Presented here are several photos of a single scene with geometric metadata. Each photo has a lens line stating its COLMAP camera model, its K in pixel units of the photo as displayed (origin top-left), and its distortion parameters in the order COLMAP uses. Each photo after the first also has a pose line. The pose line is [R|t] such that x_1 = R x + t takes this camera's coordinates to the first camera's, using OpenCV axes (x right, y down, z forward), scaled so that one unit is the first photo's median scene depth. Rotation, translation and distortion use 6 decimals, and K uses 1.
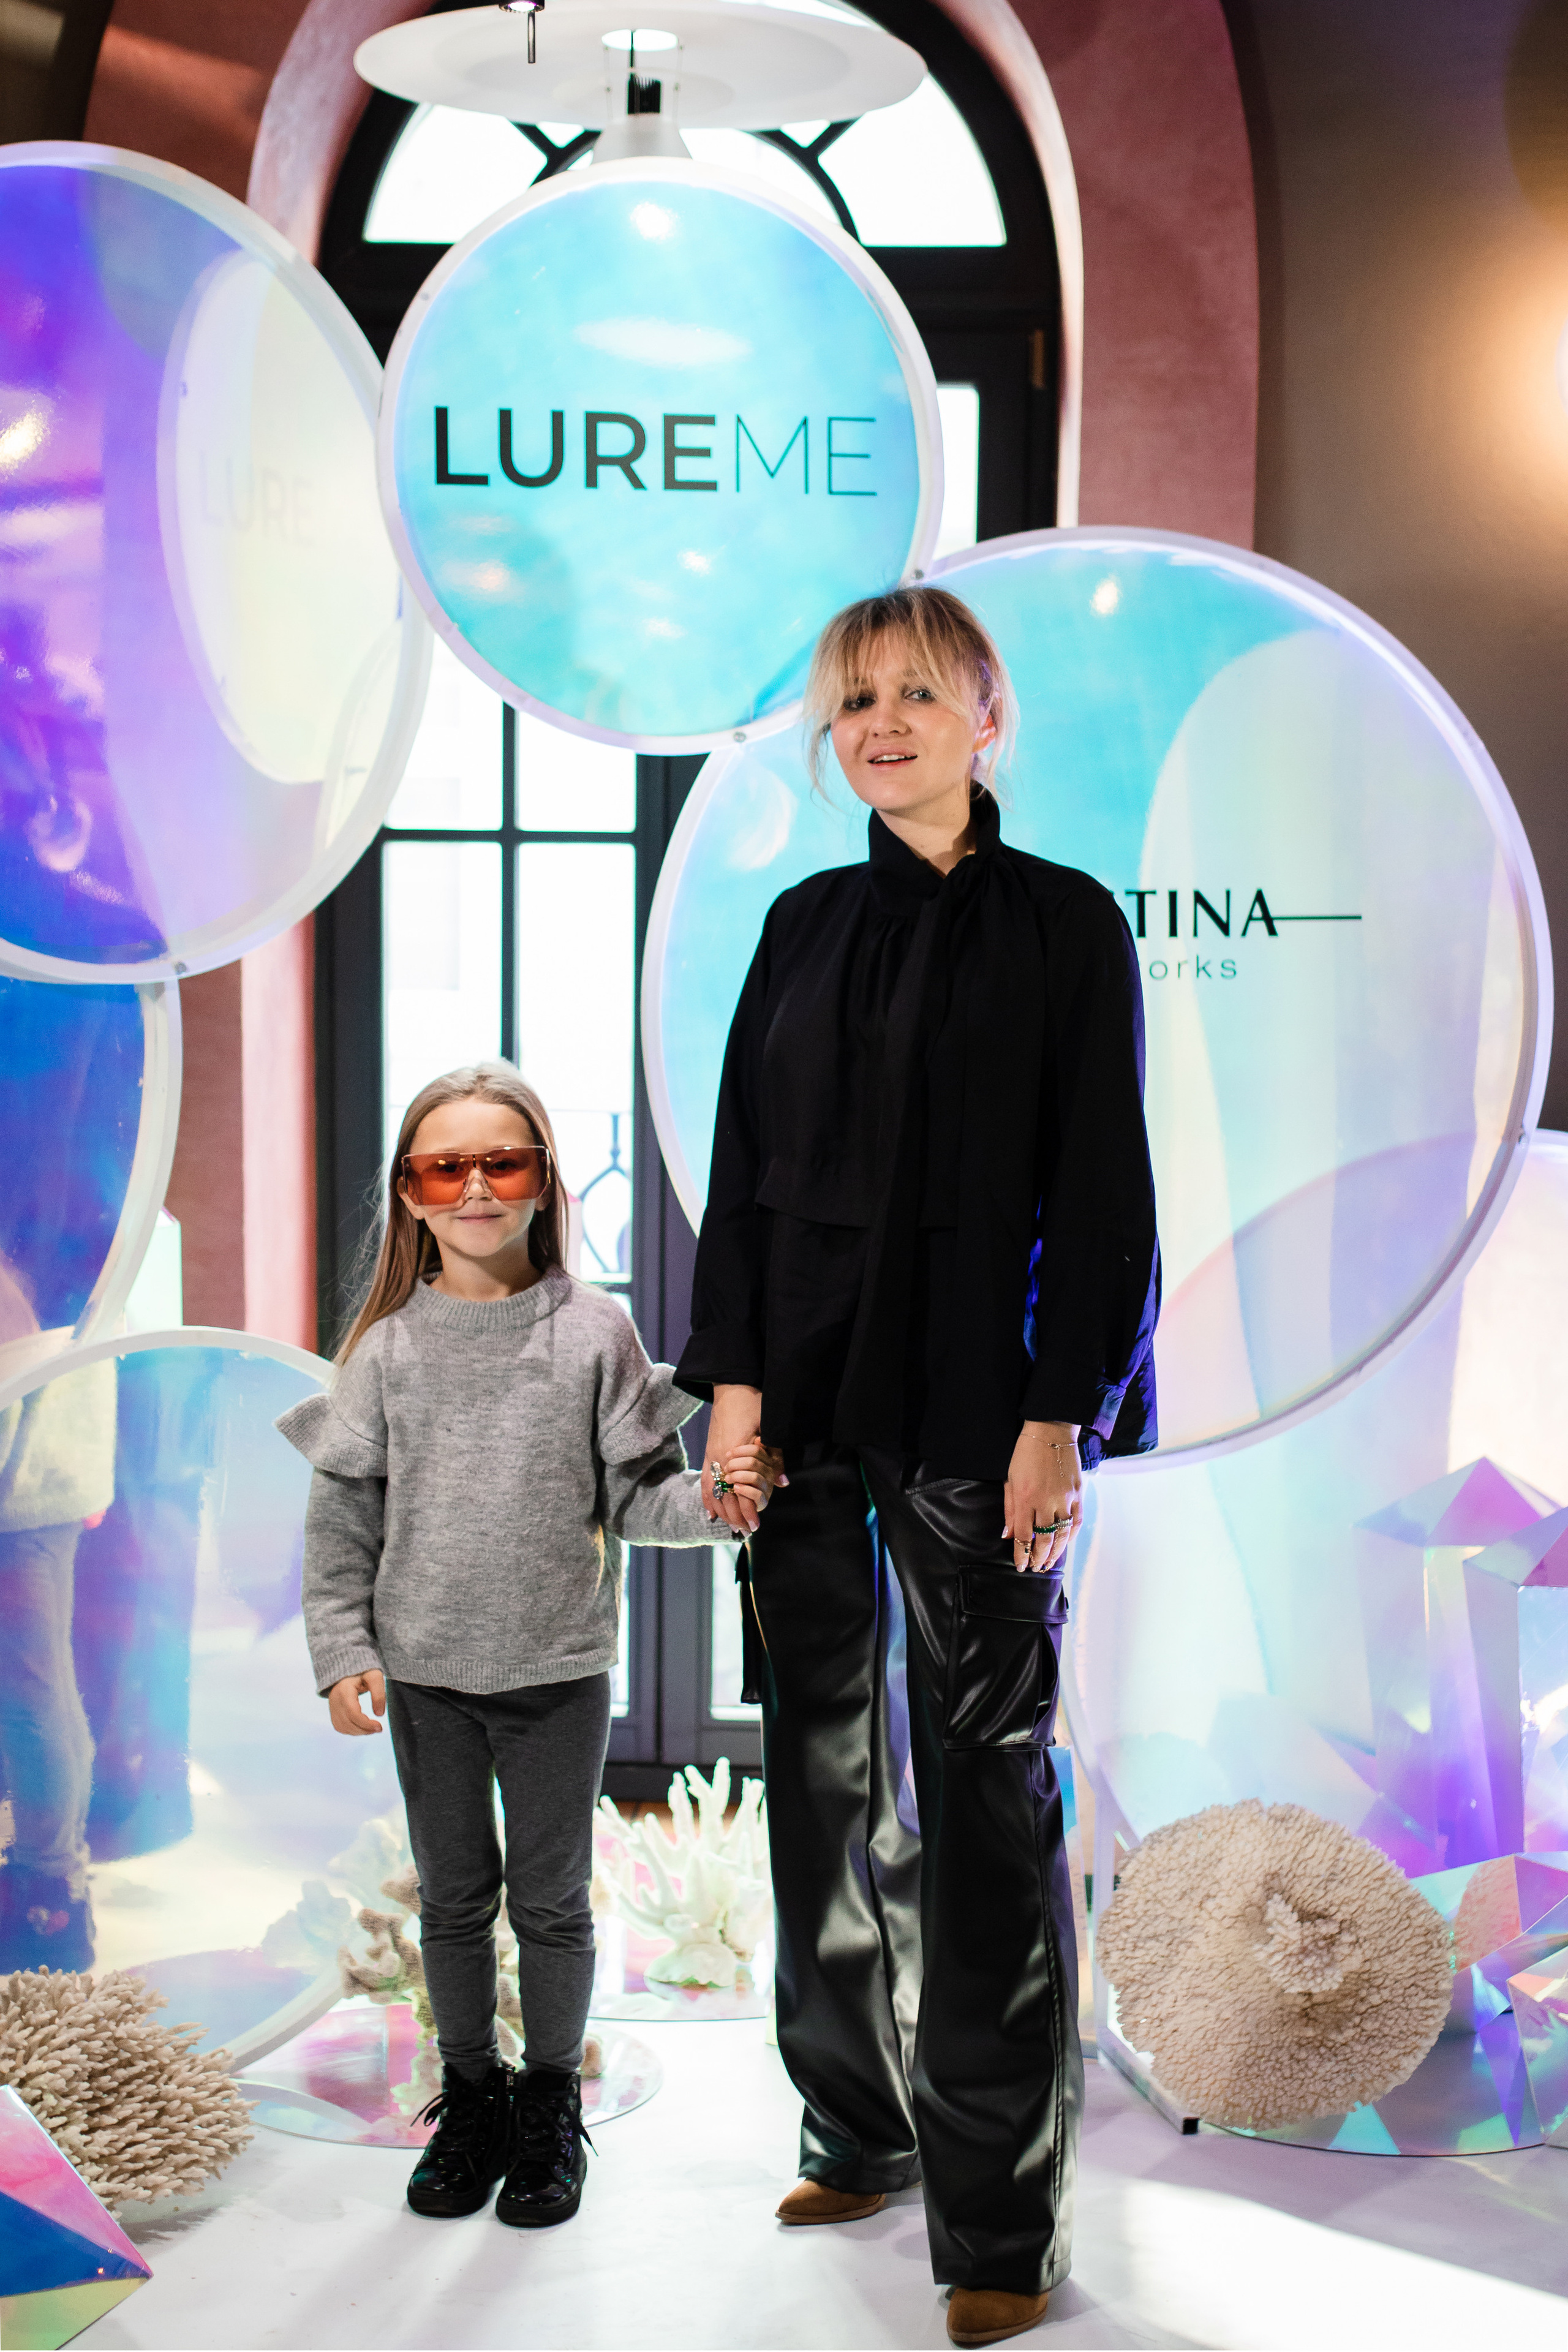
lens RADIAL K [[3820.8, 0, 783.3], [0, 3820.8, 1466.1], [0, 0, 1]] dist [-0.039949, 0.034166]
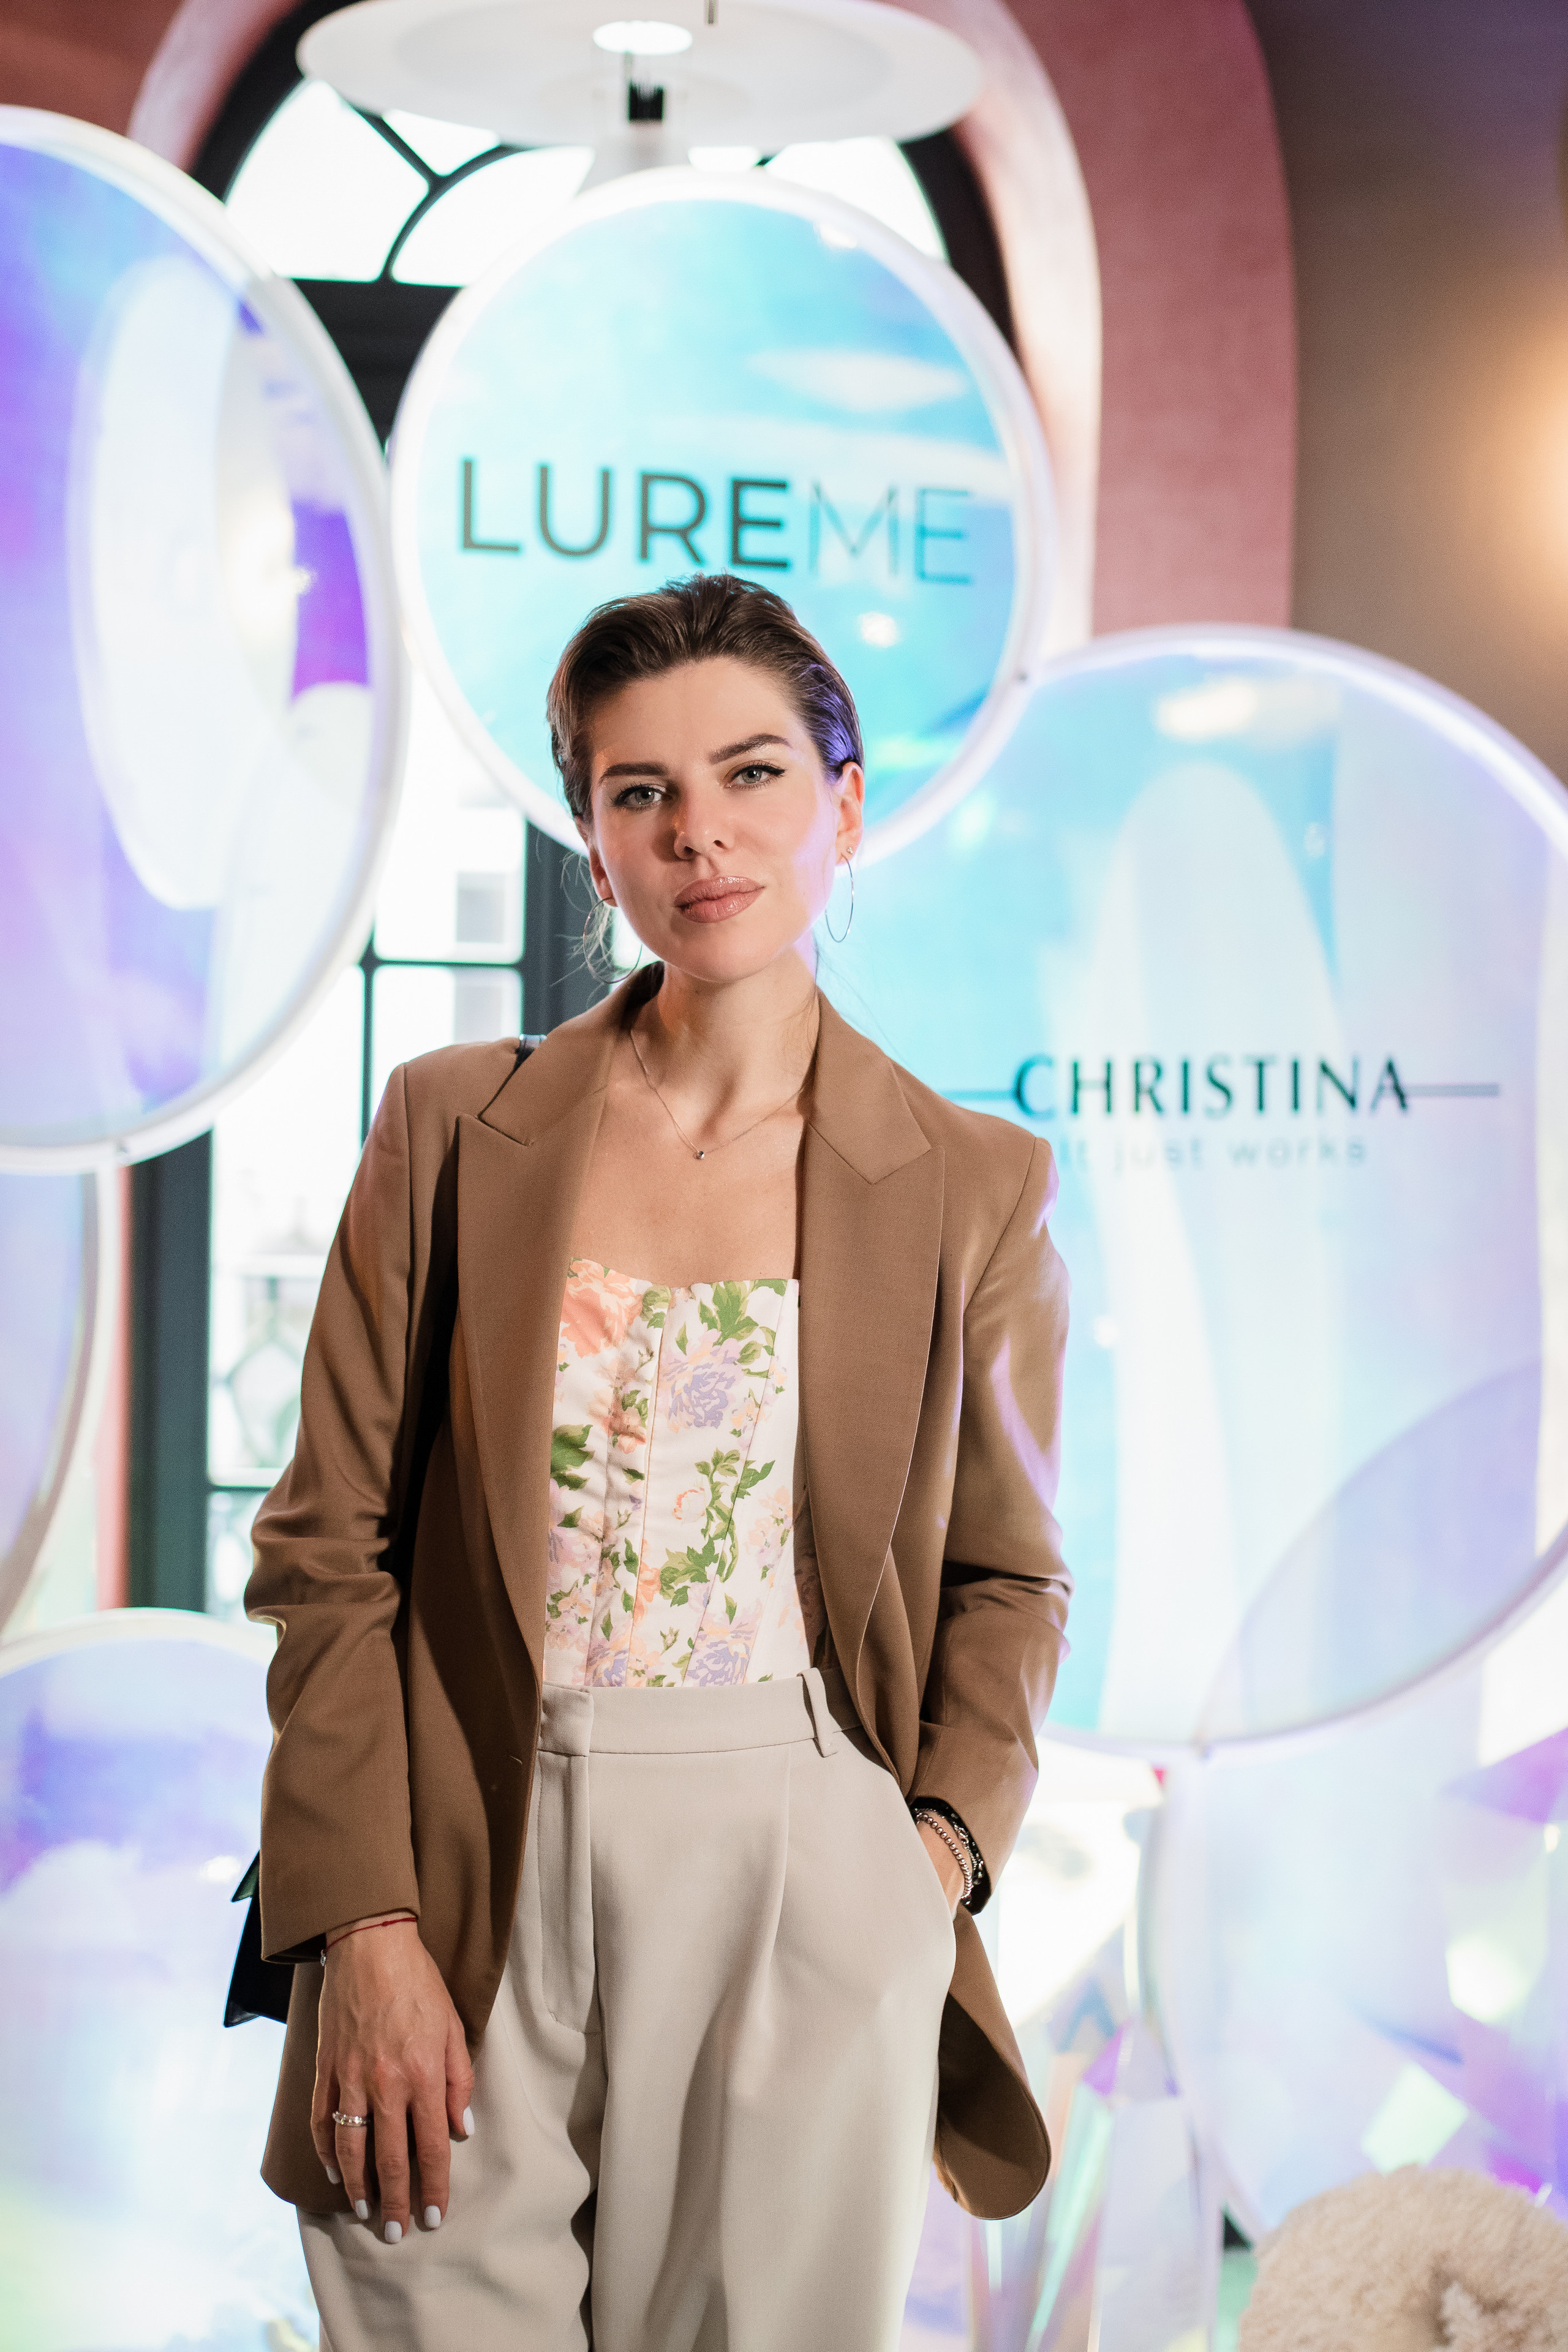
lens RADIAL K [[3672.4, 0, 779.0], [0, 3672.4, 1176.9], [0, 0, 1]] dist [-0.017643, -0.018811]
pose [[0.988111, 0.004470, 0.153676, -0.136307], [0.009486, 0.995901, -0.089956, -0.054817], [-0.153448, 0.090344, 0.984018, 0.233428]]
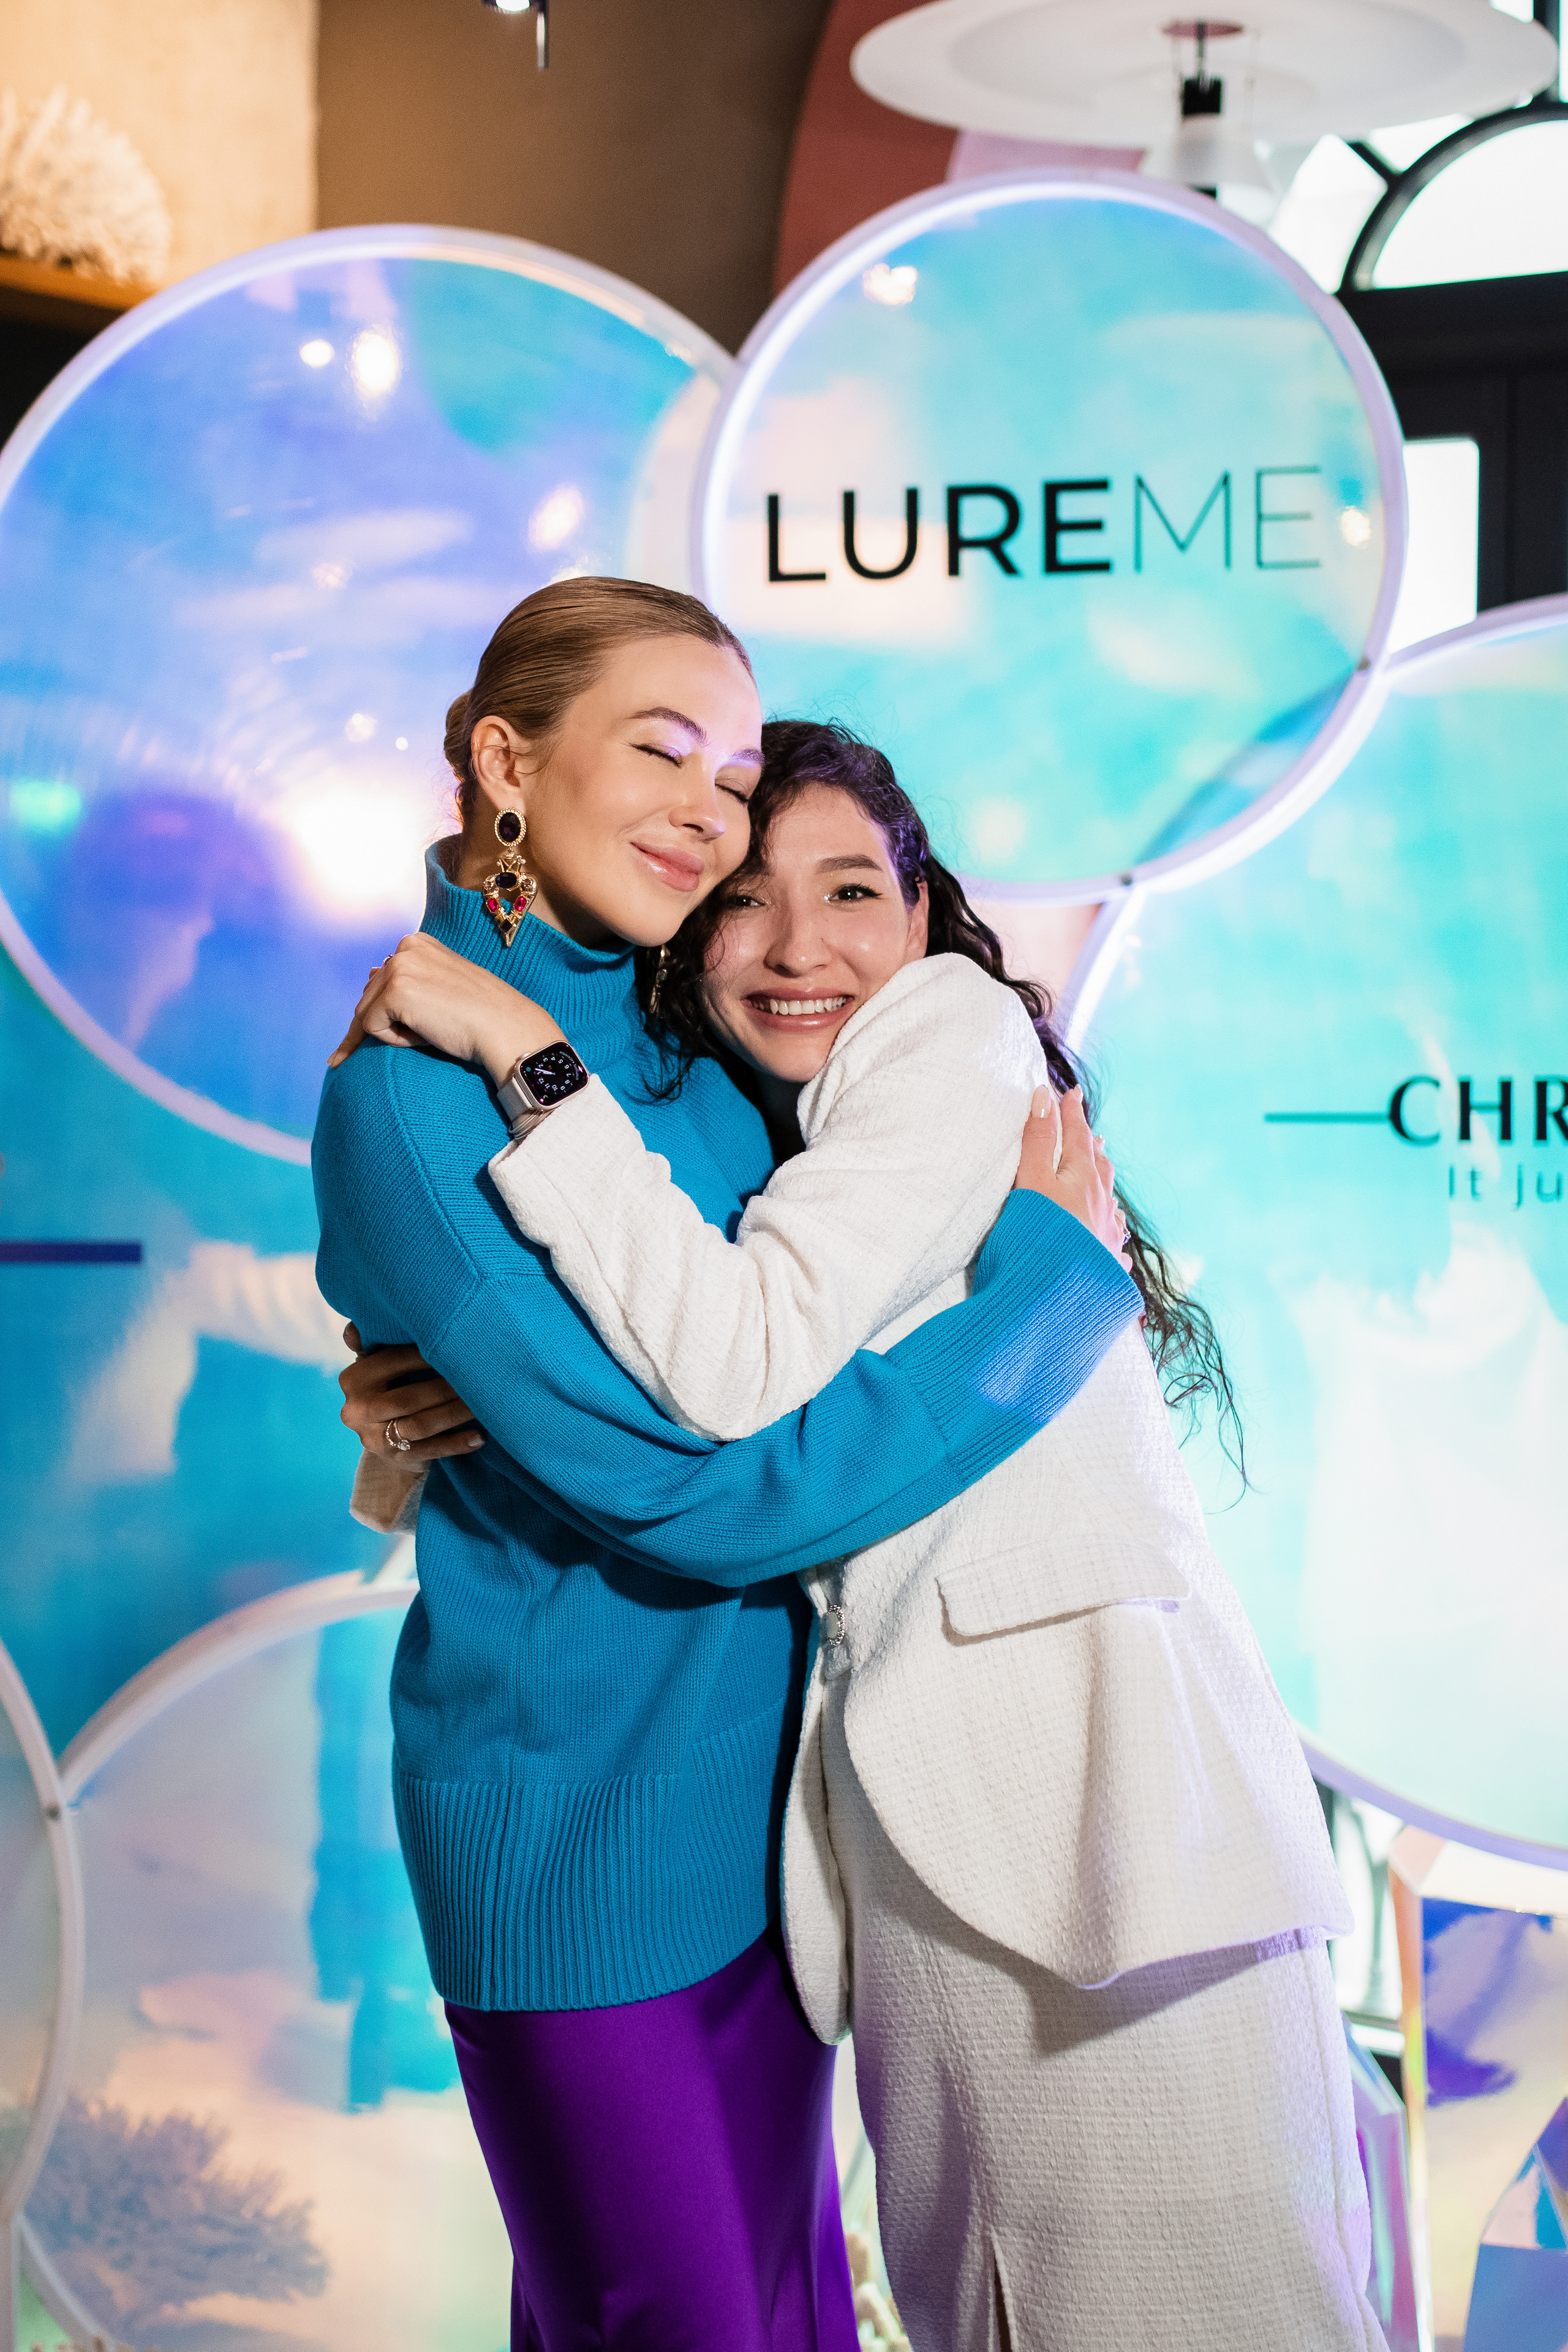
lens RADIAL K [[3695.8, 0, 777.9], [0, 3695.8, 1168.4], [0, 0, 1]] dist [-0.050553, 0.010832]
pose [[0.843057, 0.026302, -0.537181, 0.328803], [-0.077850, 0.994252, -0.073498, -0.070198], [0.532161, 0.103782, 0.840258, 0.327121]]
